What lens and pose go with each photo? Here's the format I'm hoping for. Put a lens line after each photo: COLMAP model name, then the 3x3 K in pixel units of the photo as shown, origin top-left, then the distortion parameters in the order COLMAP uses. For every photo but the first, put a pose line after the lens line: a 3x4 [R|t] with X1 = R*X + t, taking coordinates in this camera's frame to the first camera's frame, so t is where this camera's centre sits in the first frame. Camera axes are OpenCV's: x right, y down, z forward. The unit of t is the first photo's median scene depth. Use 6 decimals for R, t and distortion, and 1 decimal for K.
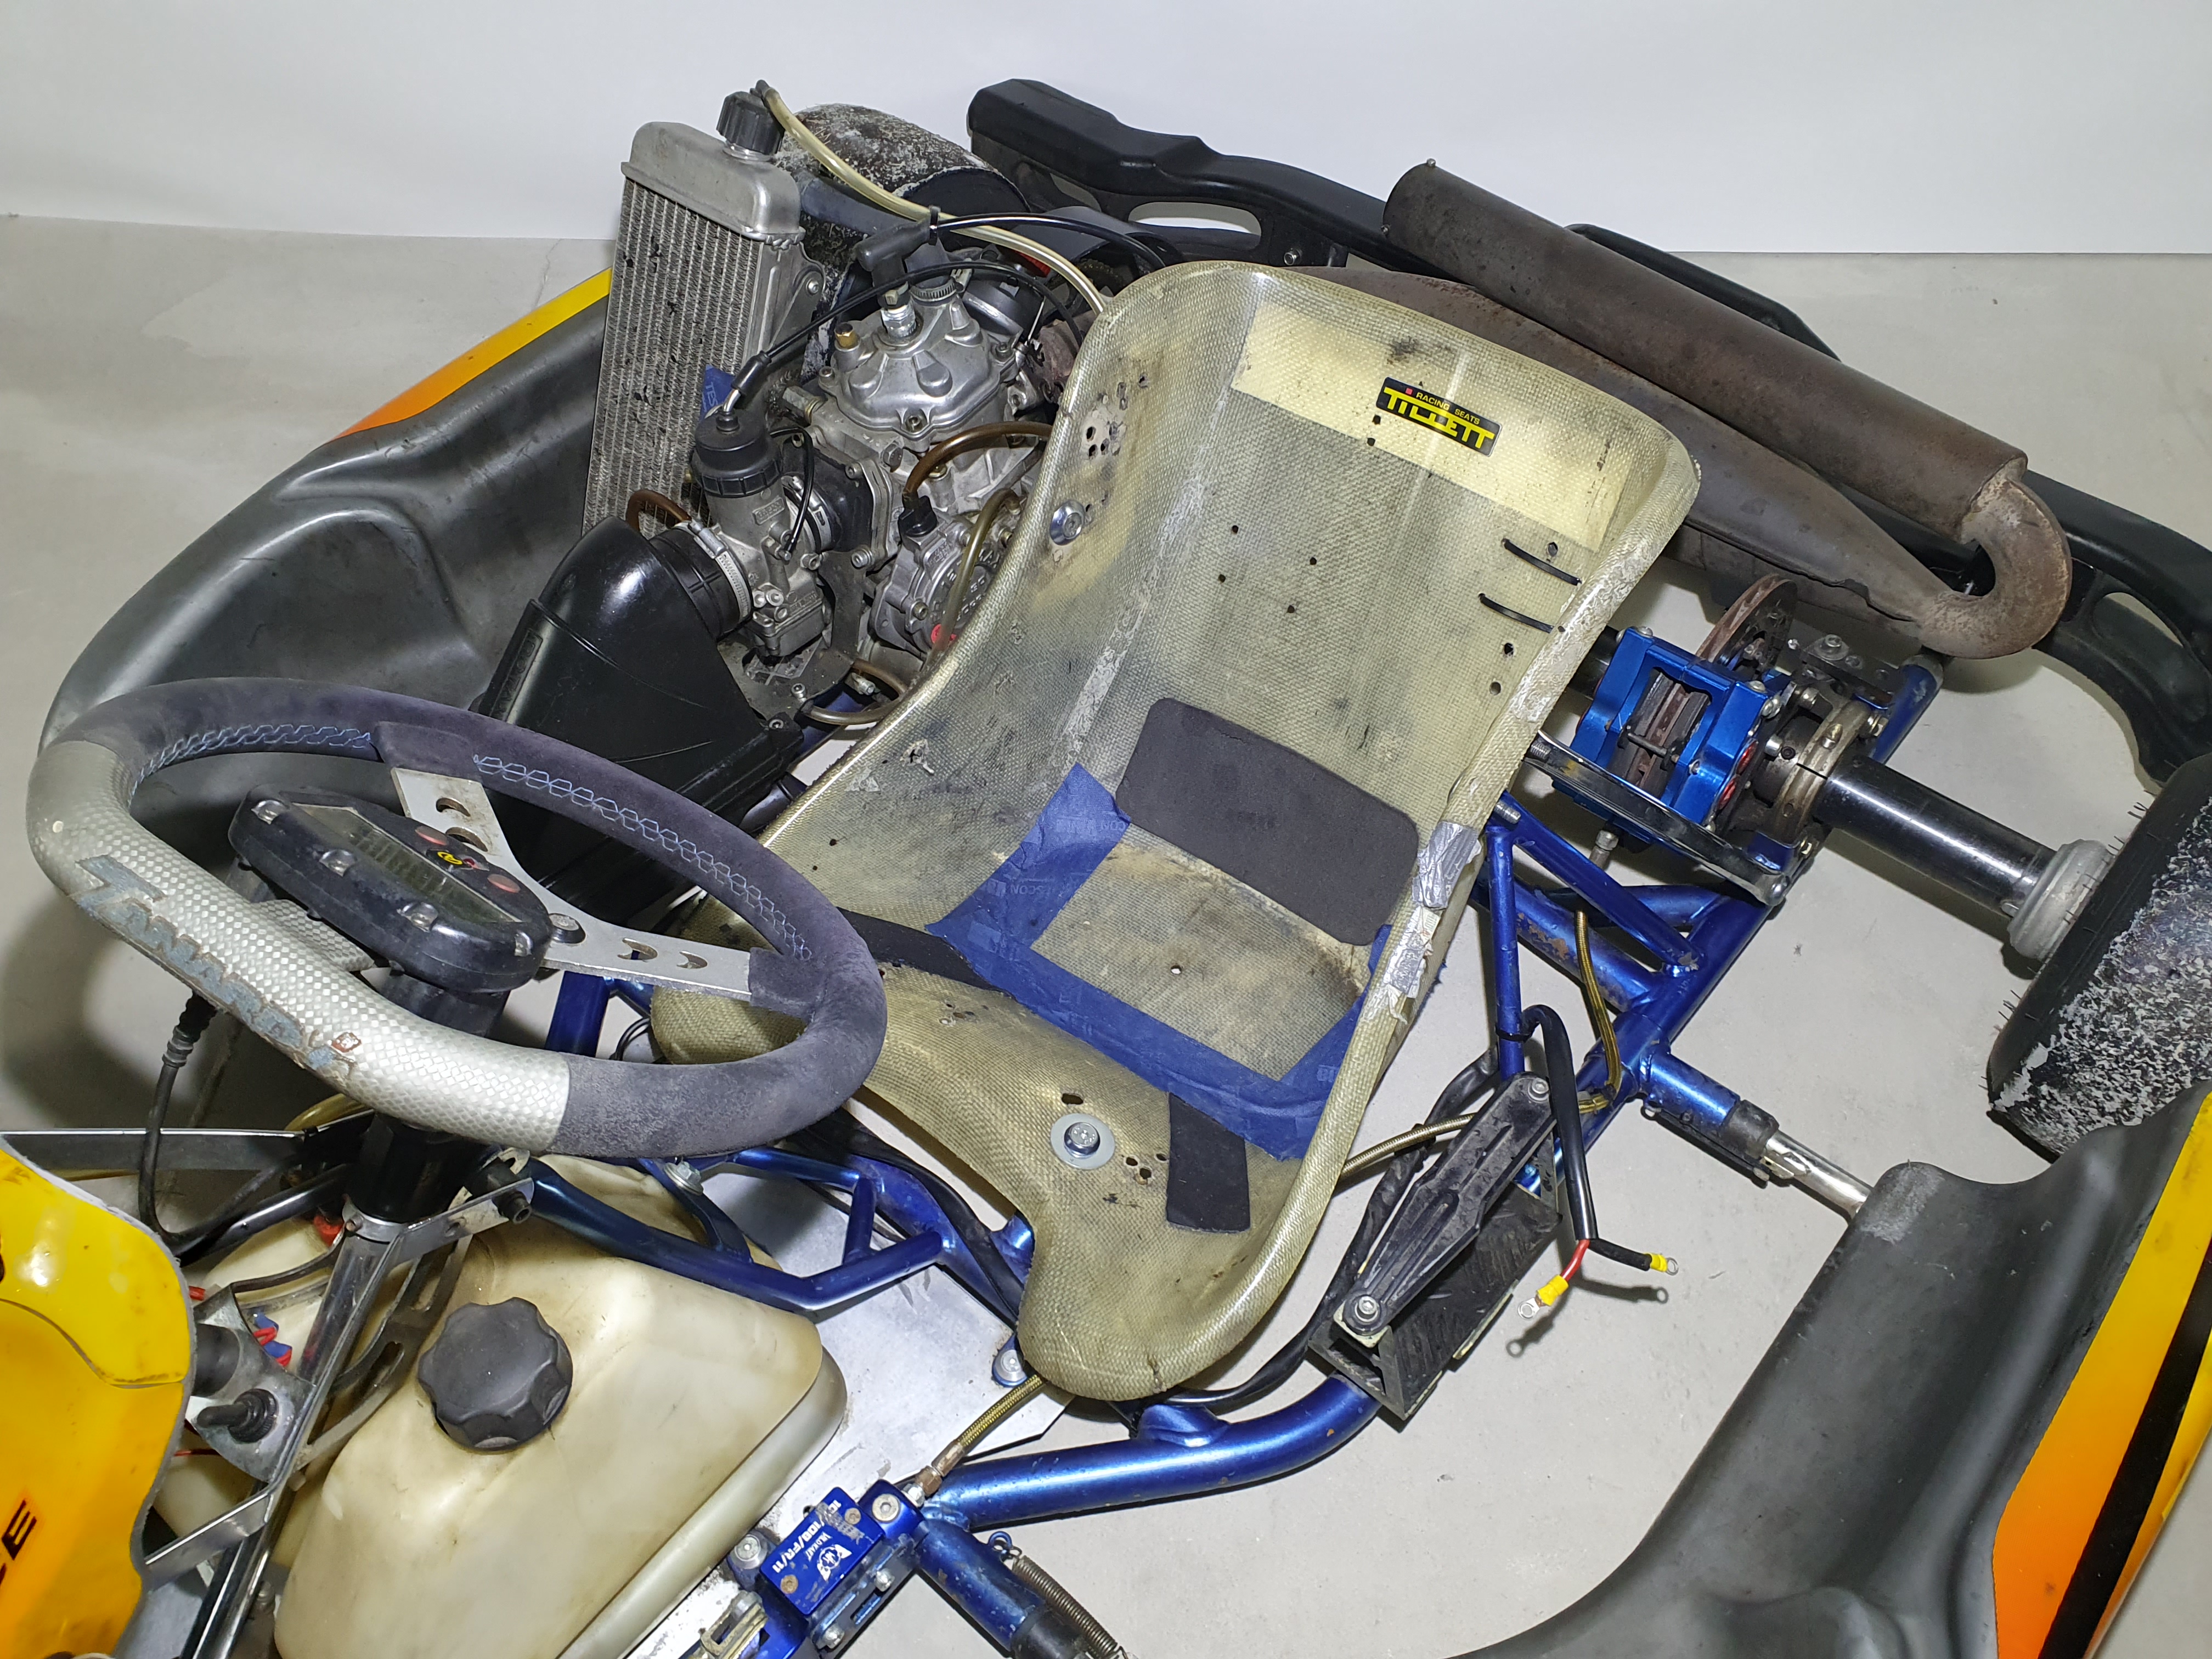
lens RADIAL K [[1675.8, 0, 1094.4], [0, 1675.8, 785.1], [0, 0, 1]] dist [0.007824, 0.002858]
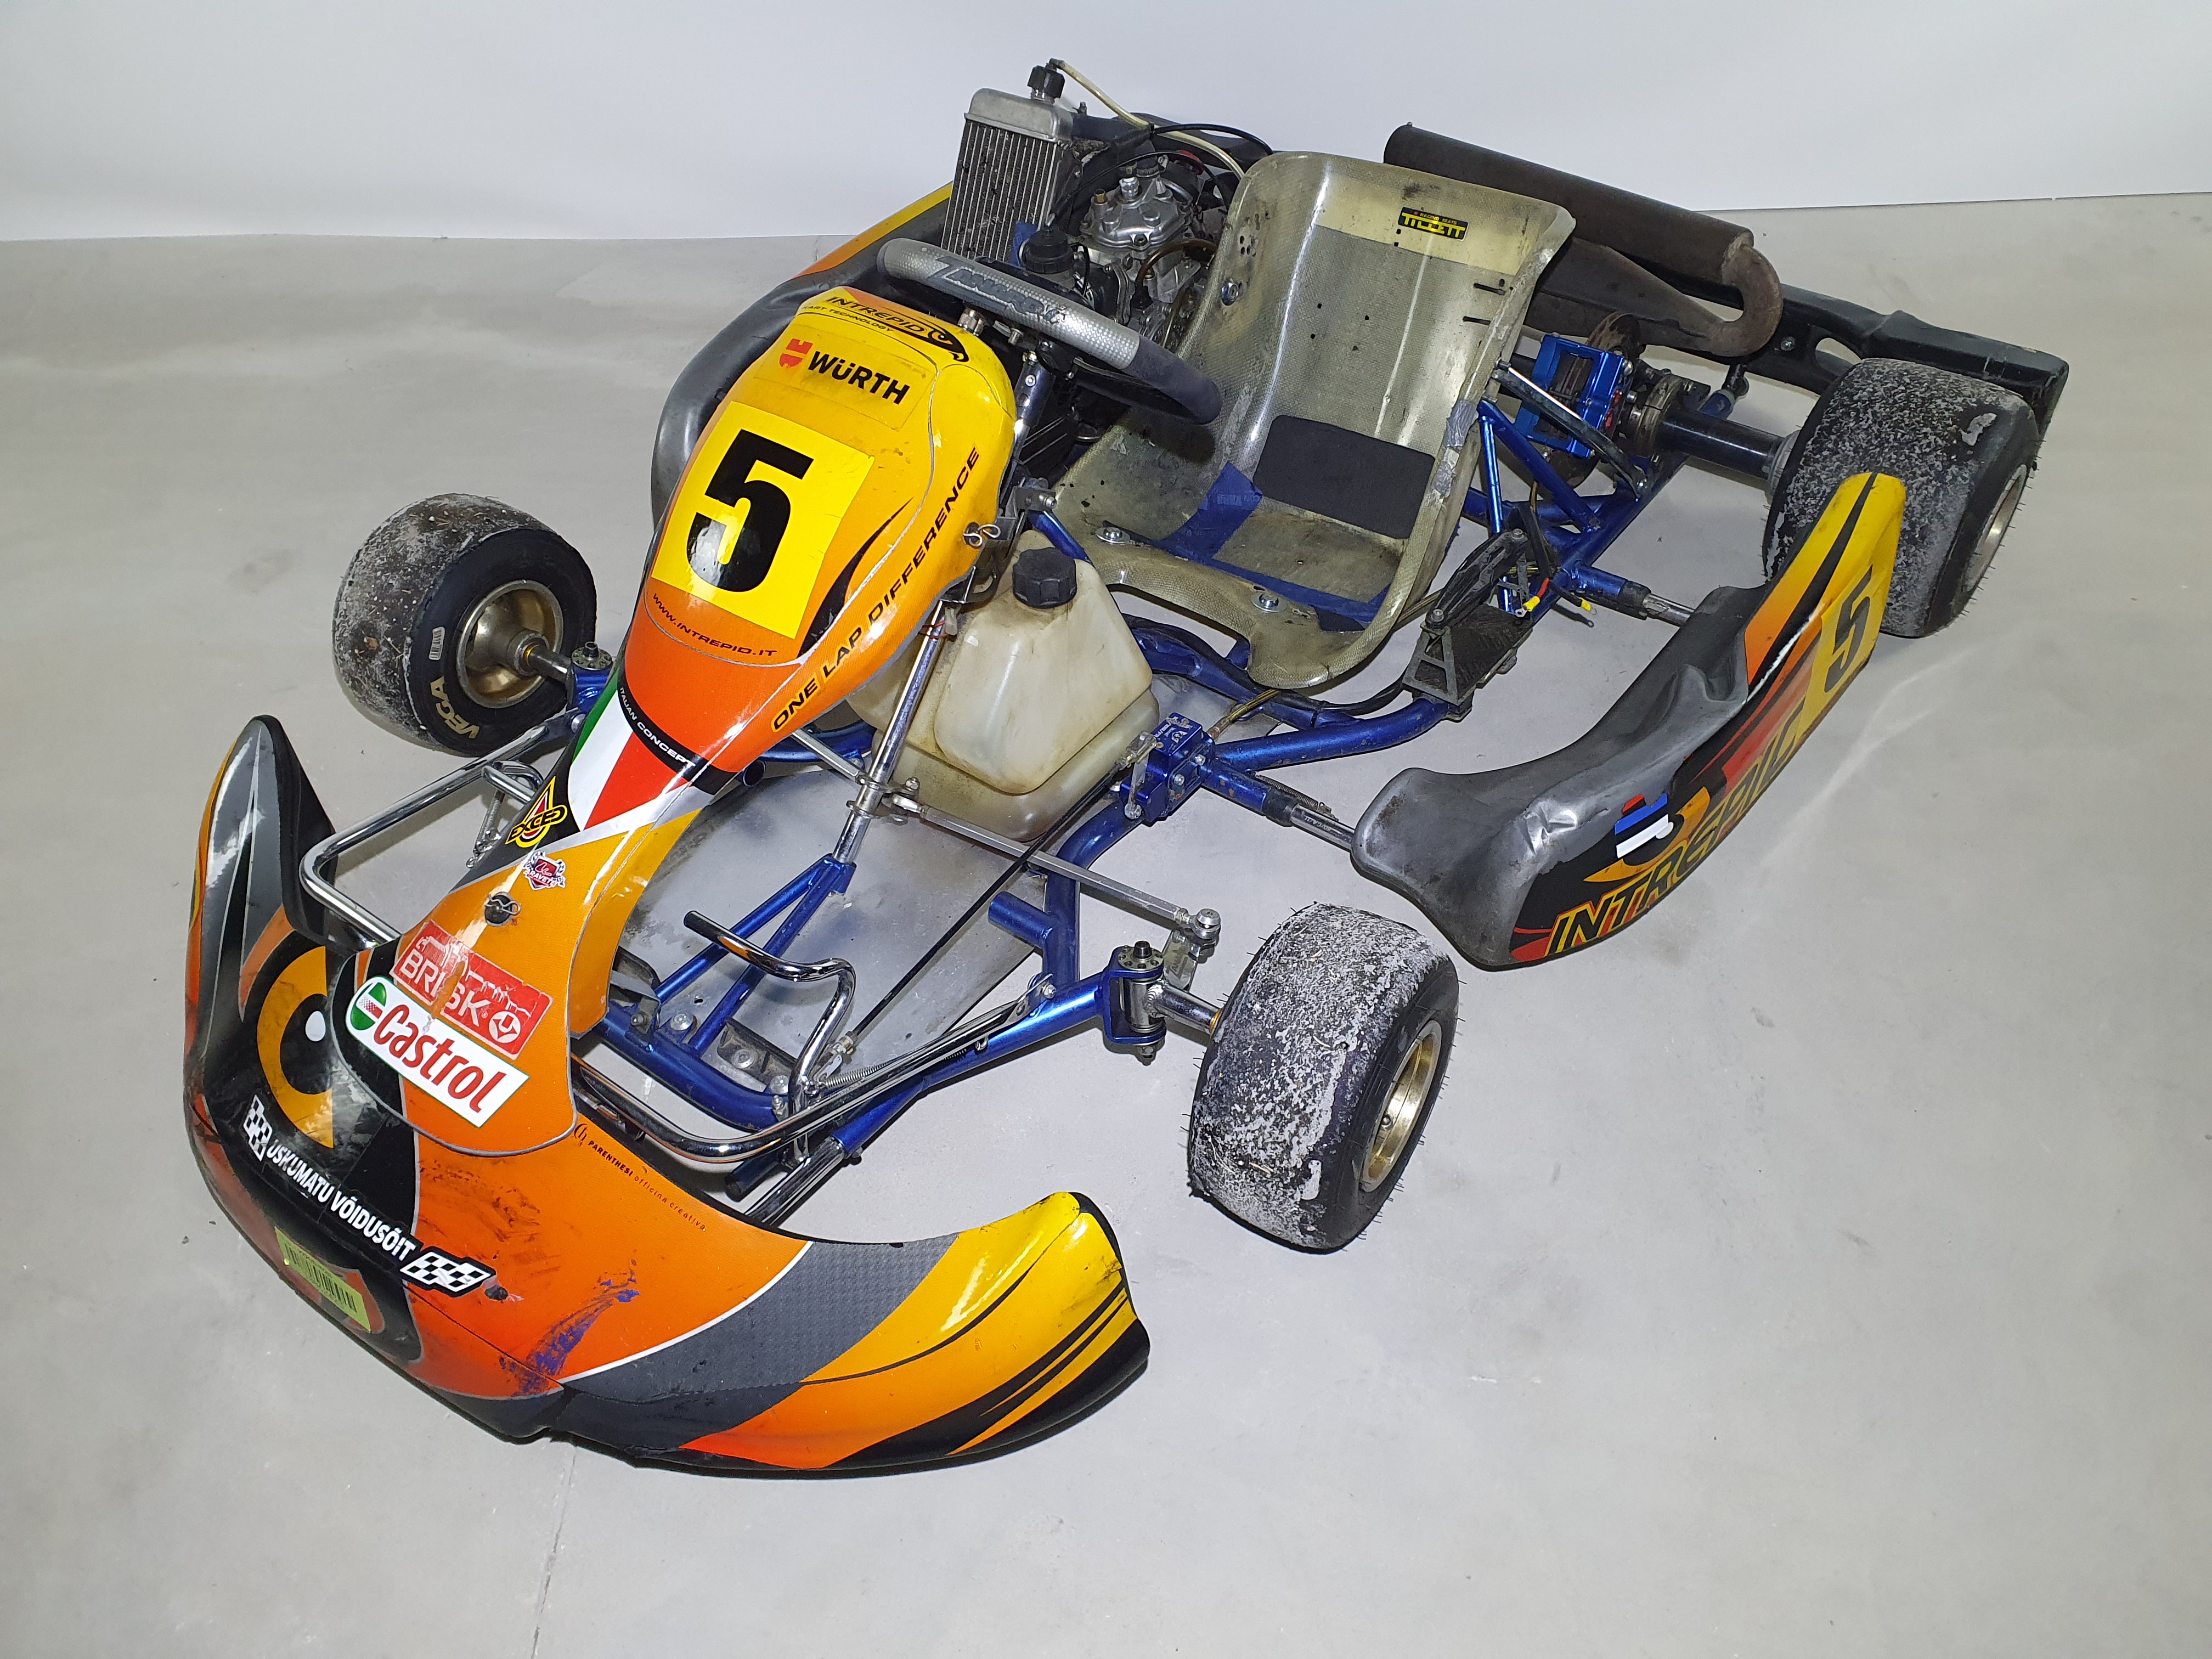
lens RADIAL K [[1701.8, 0, 1106.0], [0, 1701.8, 829.5], [0, 0, 1]] dist [-0.015561, -0.002650]
pose [[0.998050, -0.045039, 0.043212, -0.252244], [0.049659, 0.992399, -0.112602, 0.608441], [-0.037812, 0.114528, 0.992700, -0.718951]]
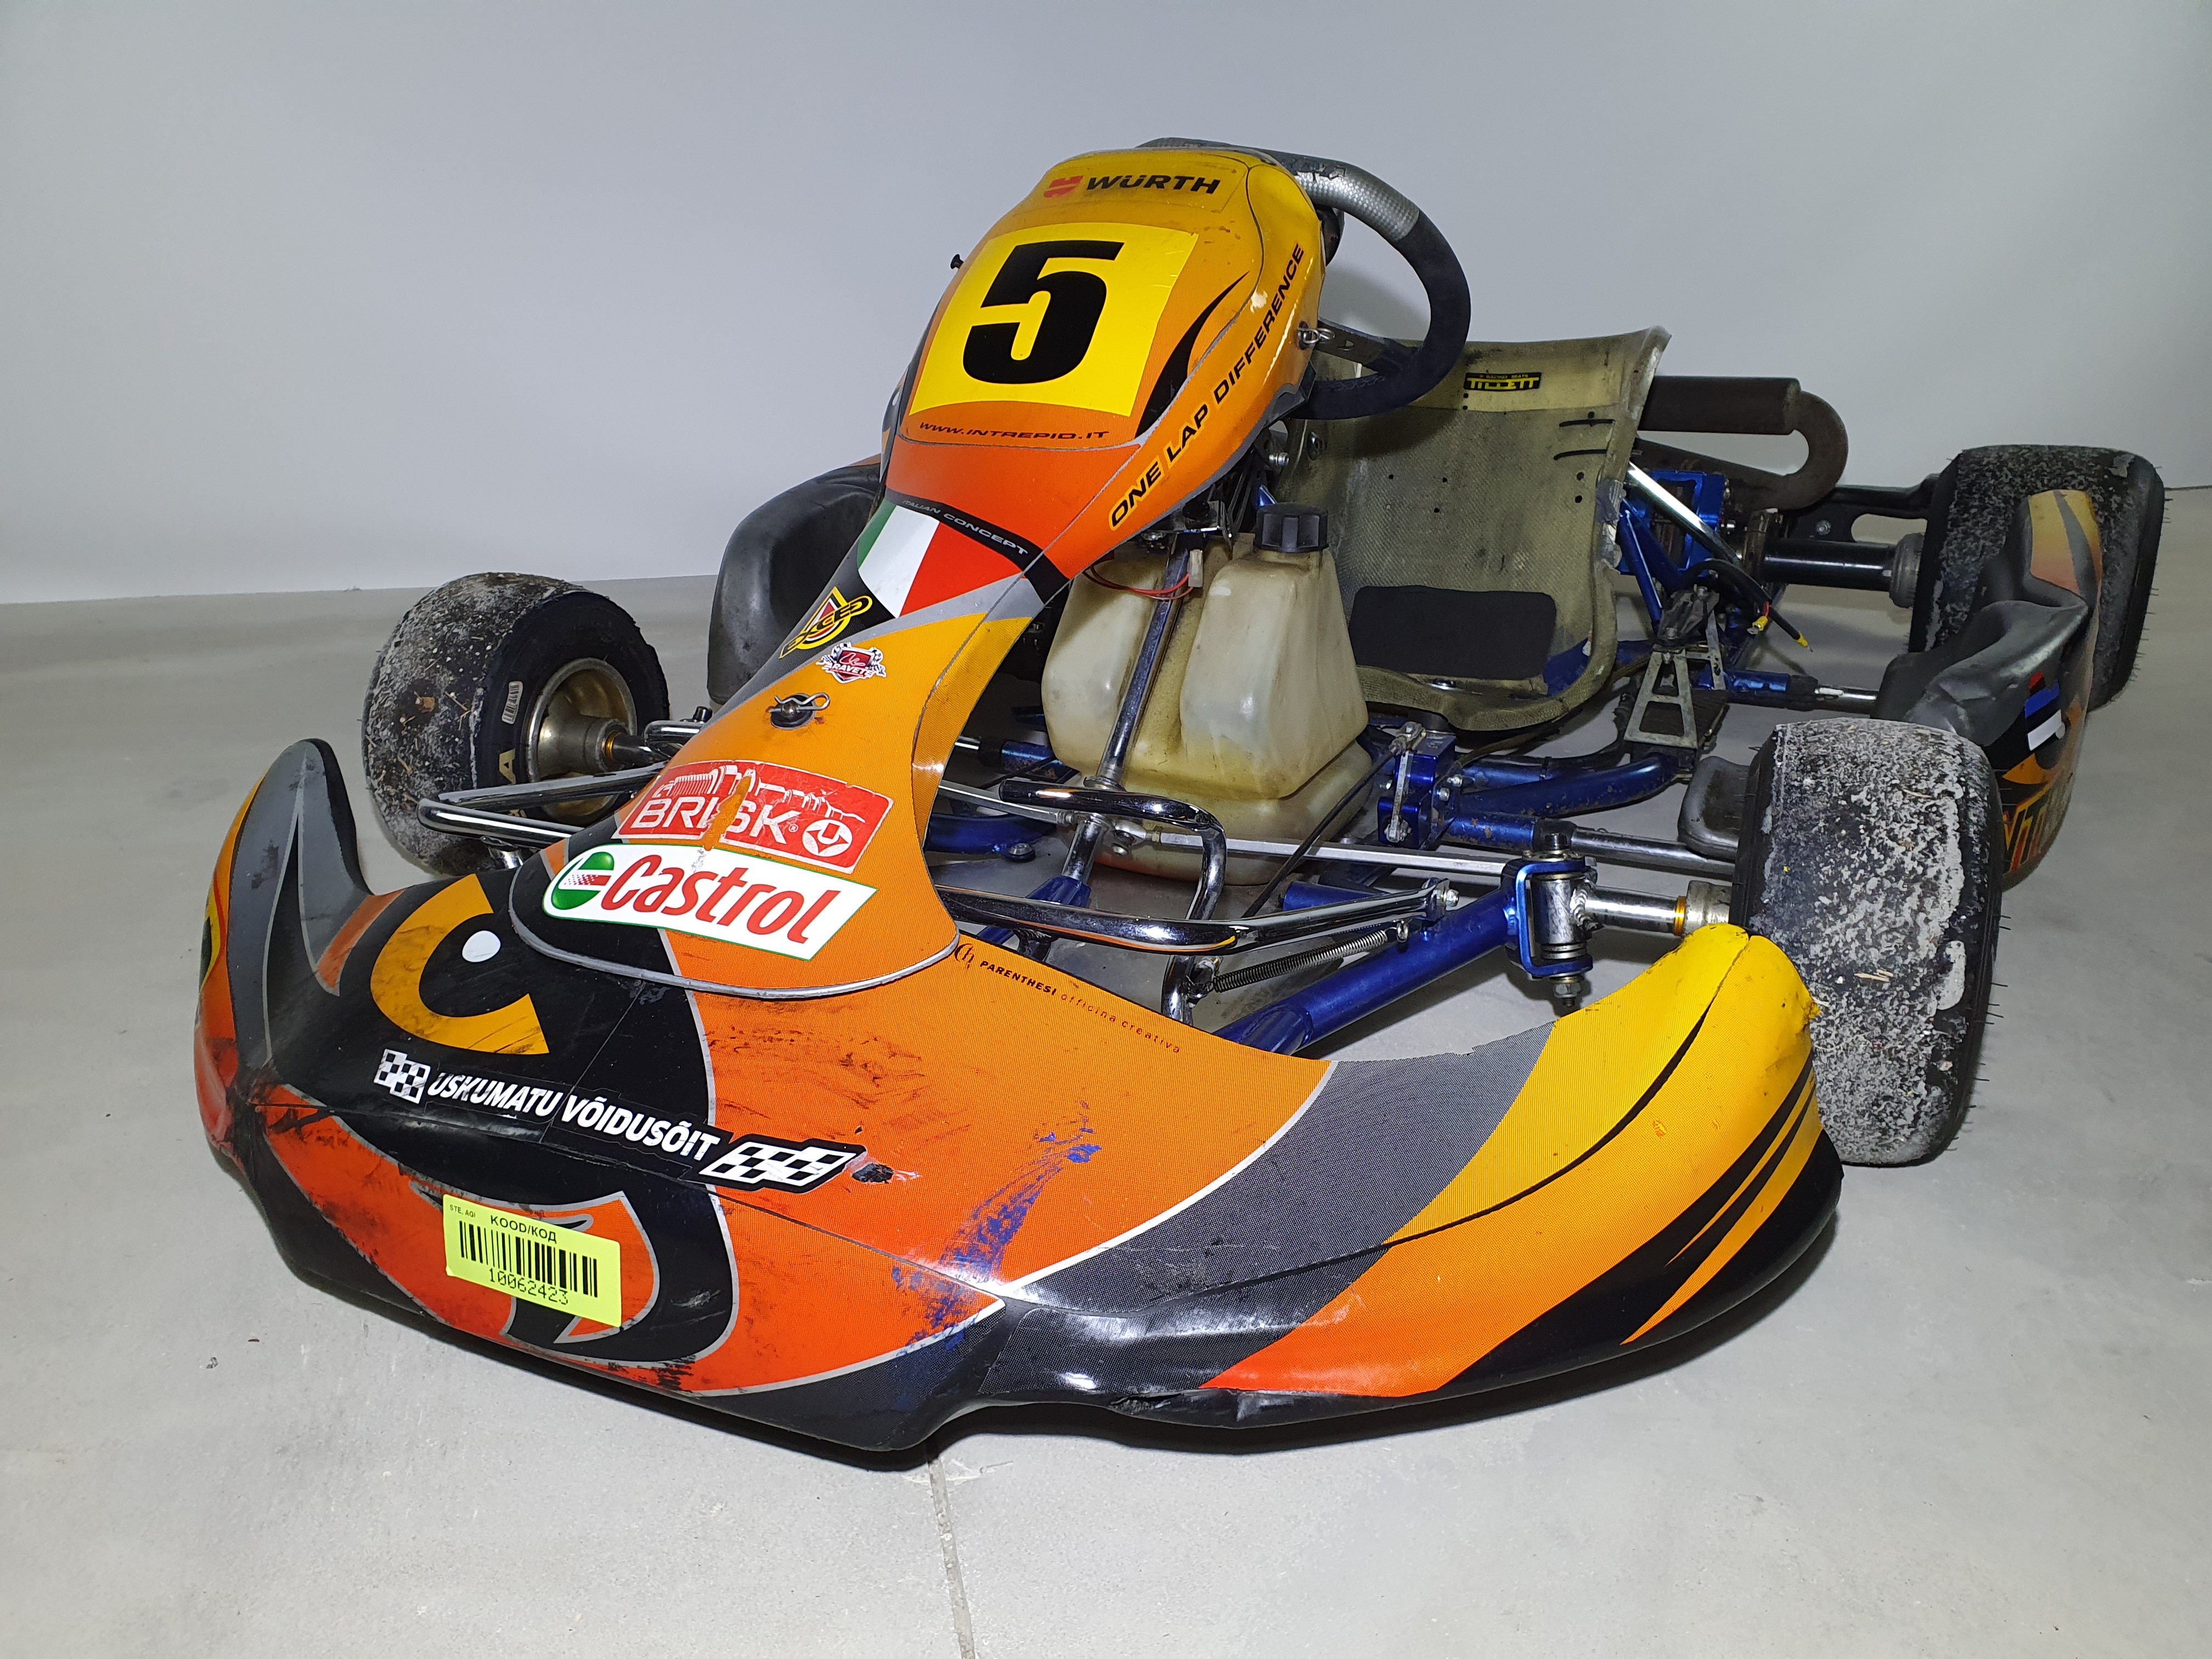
lens RADIAL K [[1682.4, 0, 1033.2], [0, 1682.4, 946.5], [0, 0, 1]] dist [0.073146, -0.217390]
pose [[0.974268, -0.082579, 0.209719, -0.700383], [0.170176, 0.879612, -0.444209, 1.011086], [-0.147789, 0.468468, 0.871031, -0.211069]]
